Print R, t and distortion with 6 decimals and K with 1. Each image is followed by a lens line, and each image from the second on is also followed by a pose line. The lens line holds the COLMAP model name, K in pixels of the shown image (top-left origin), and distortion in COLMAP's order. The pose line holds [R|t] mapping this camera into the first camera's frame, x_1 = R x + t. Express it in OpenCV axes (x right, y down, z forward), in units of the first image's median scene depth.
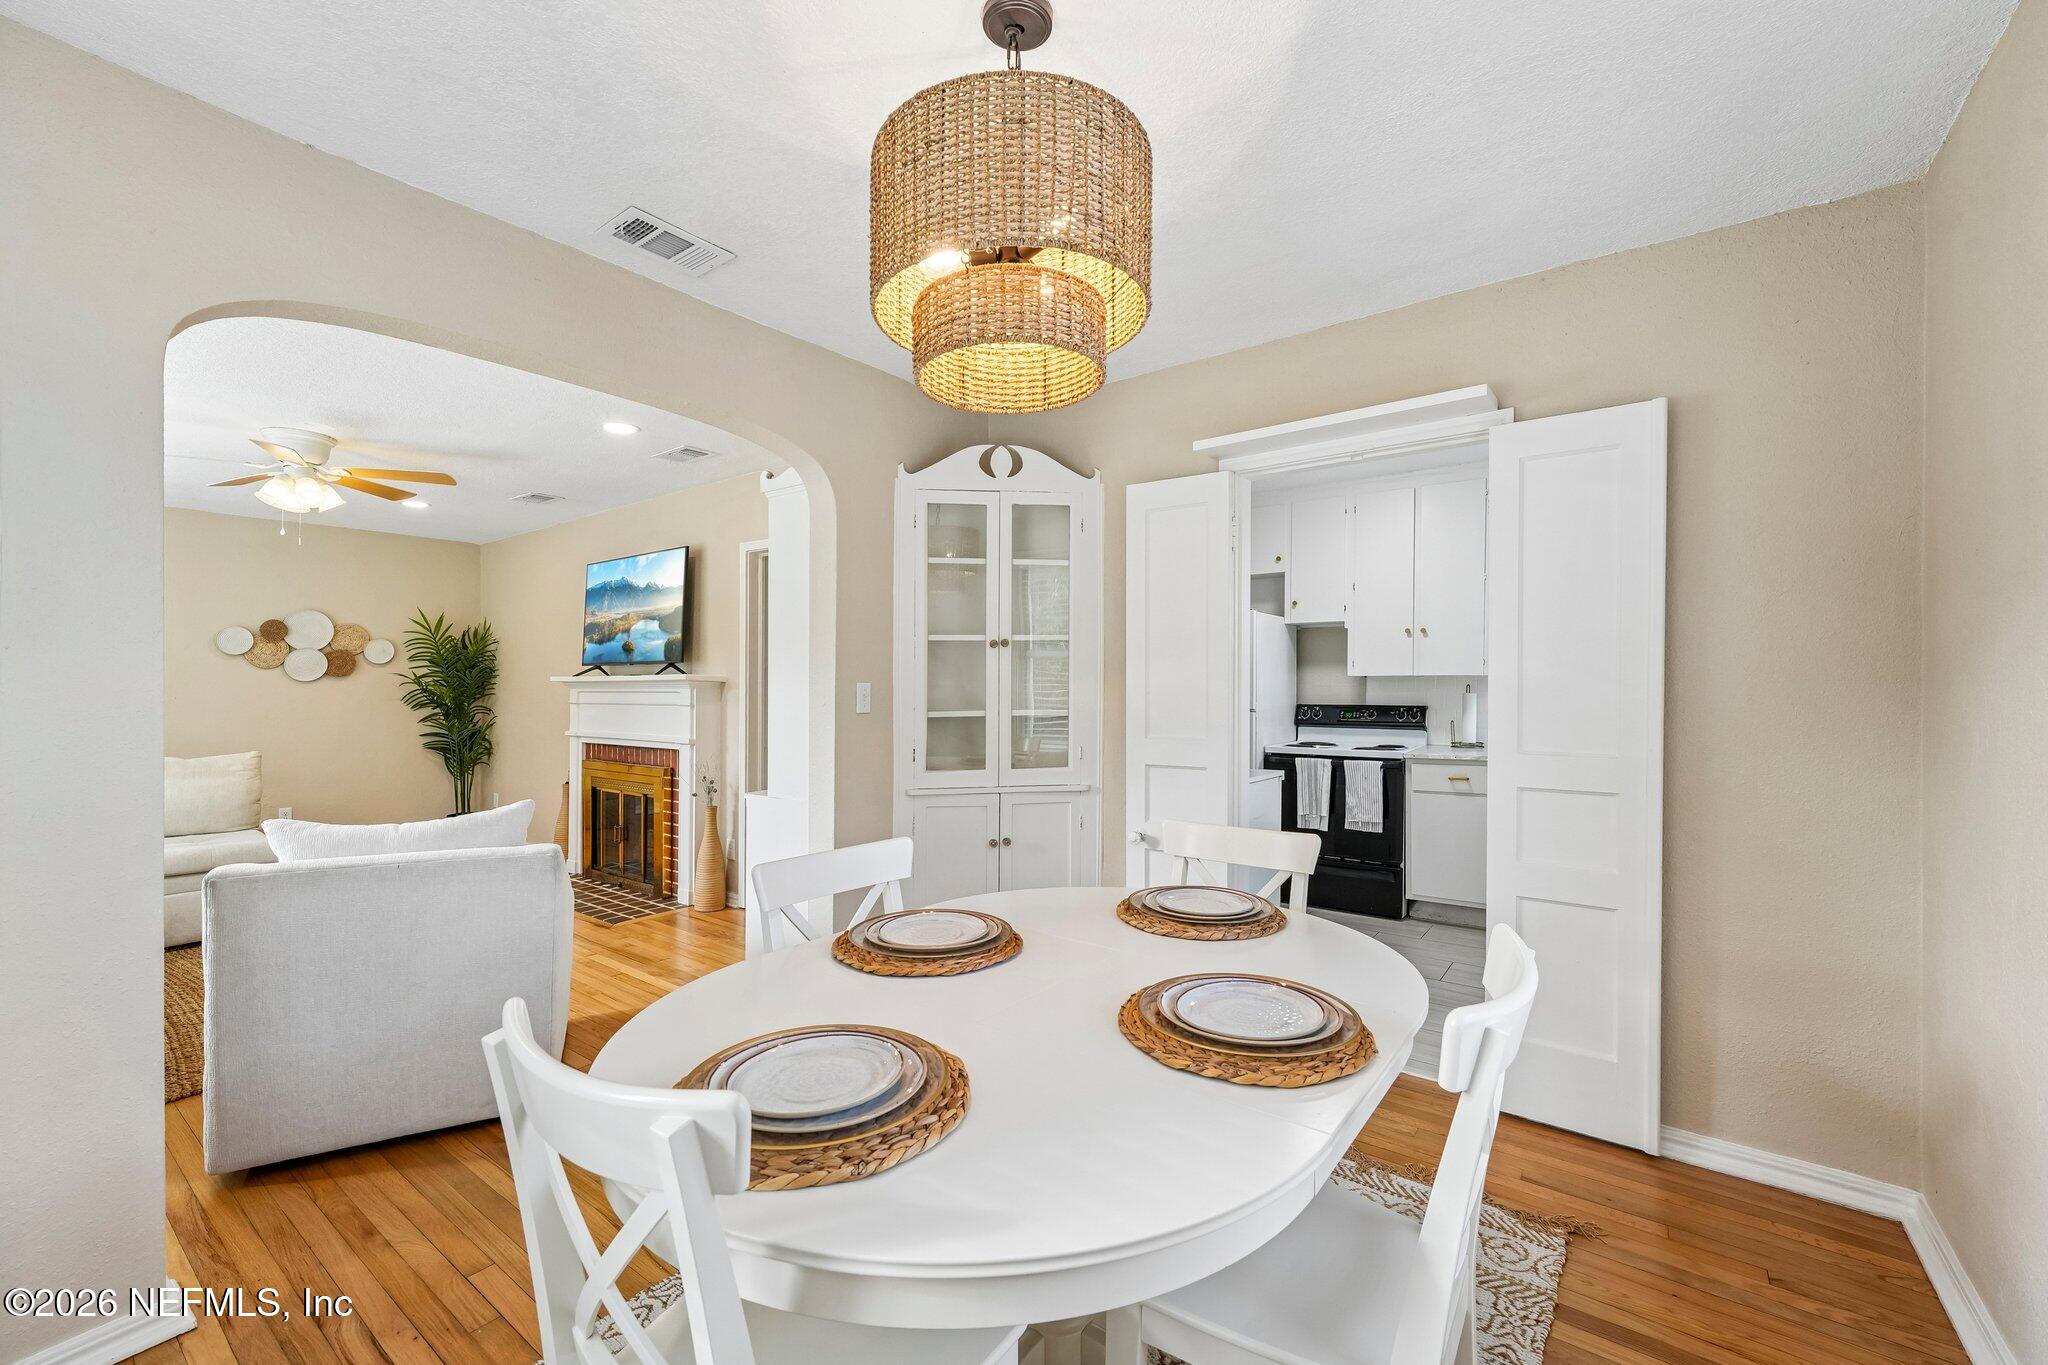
lens RADIAL K [[826.1, 0, 1023.3], [0, 826.1, 683.5], [0, 0, 1]] dist [-0.003169, -0.000404]
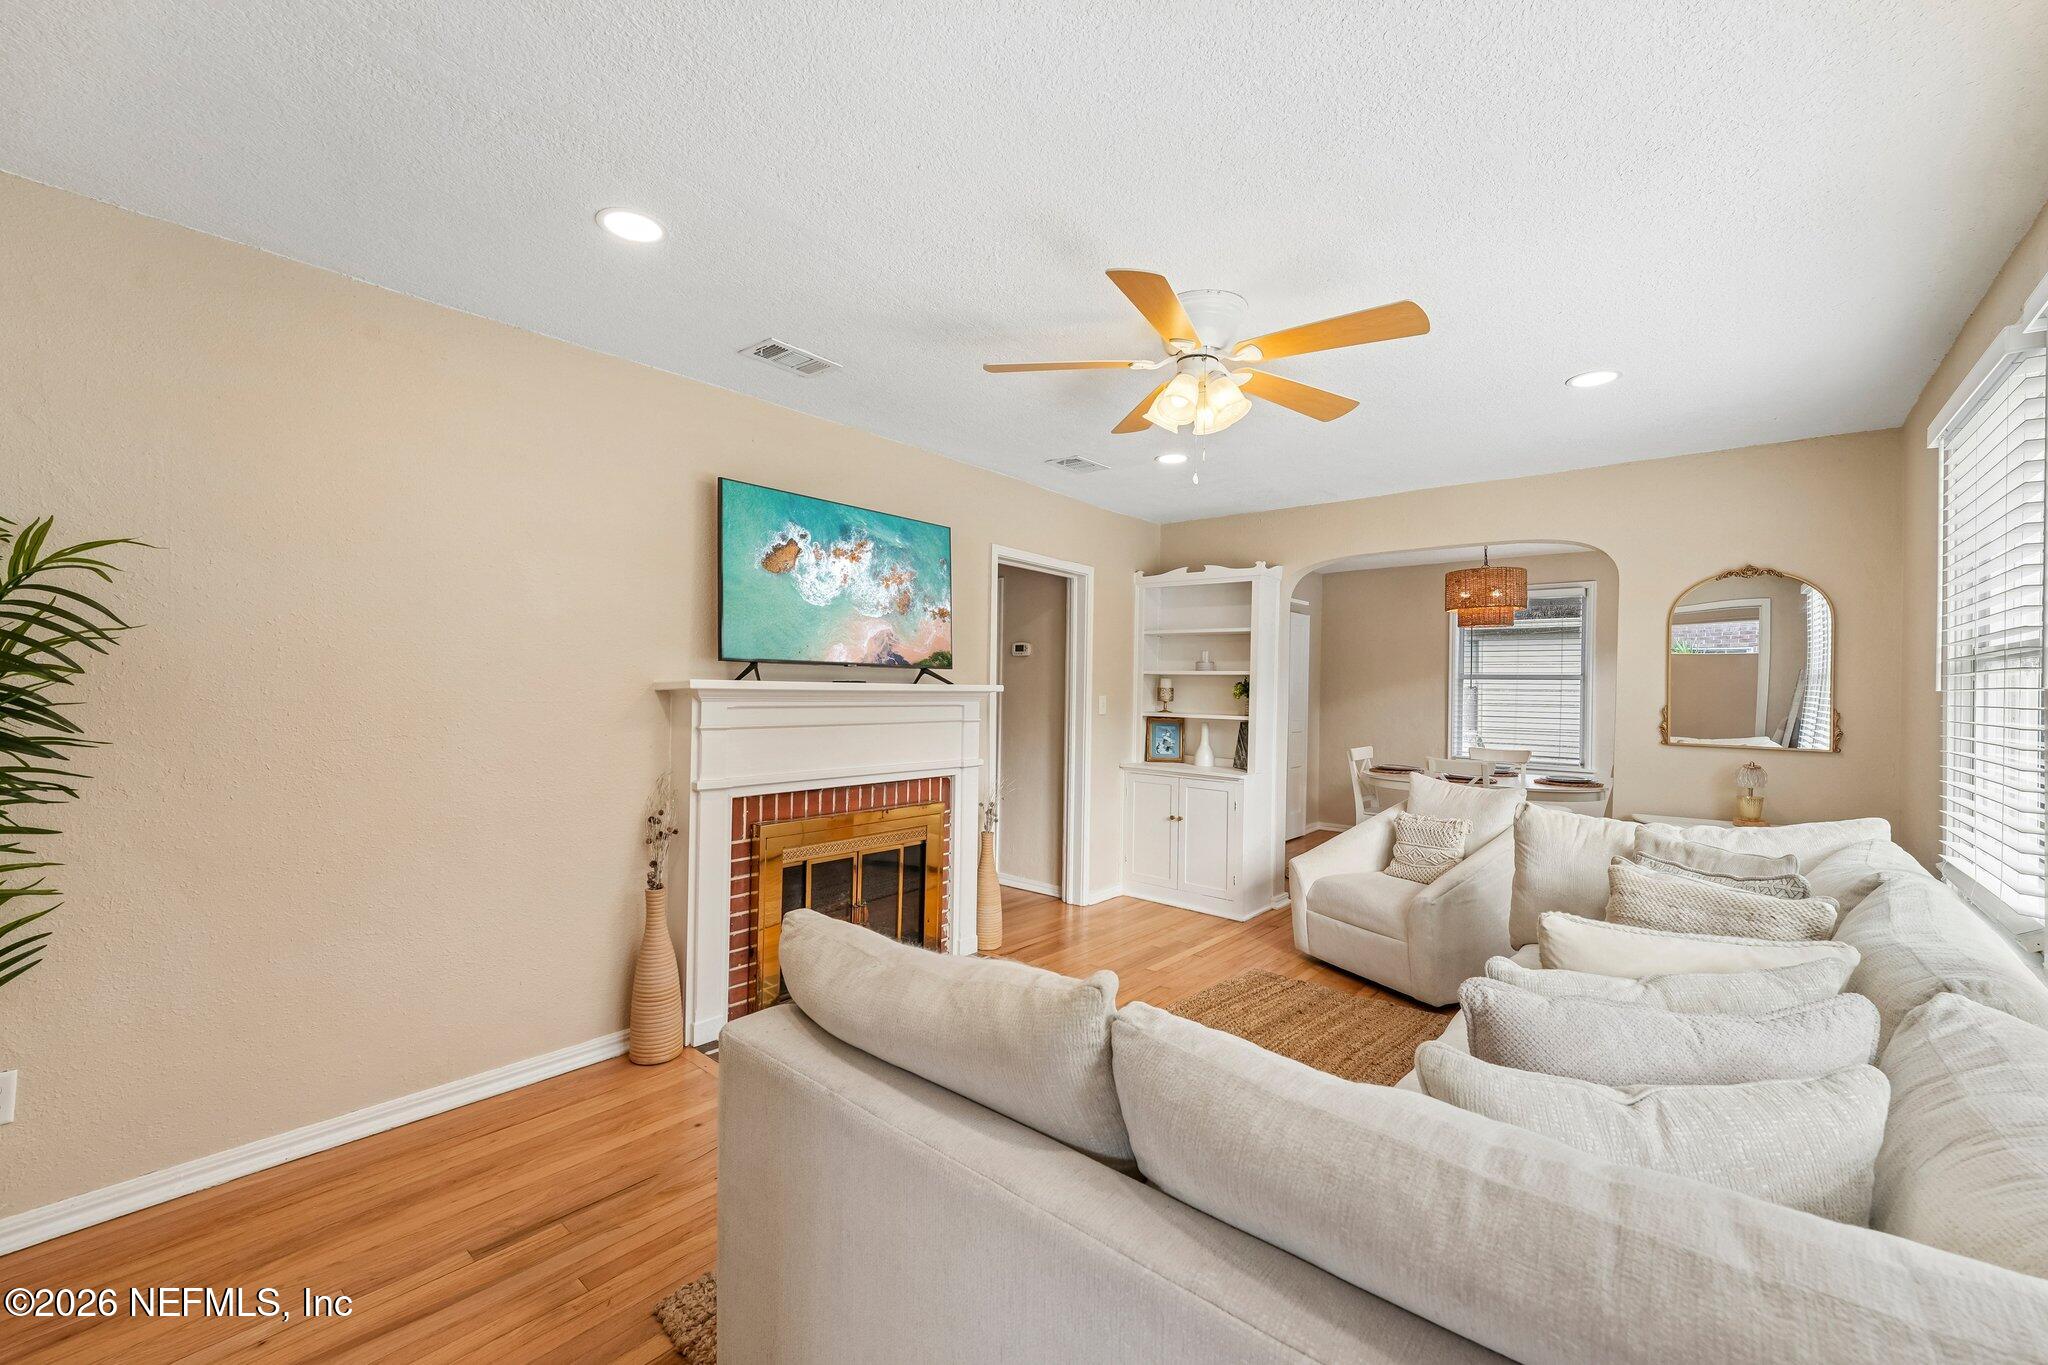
lens RADIAL K [[826.1, 0, 1021.3], [0, 826.1, 692.5], [0, 0, 1]] dist [-0.003169, -0.000404]
pose [[0.079085, 0.007955, 0.996836, -1.194103], [-0.002337, 0.999967, -0.007795, 0.003643], [-0.996865, -0.001713, 0.079101, 0.843332]]
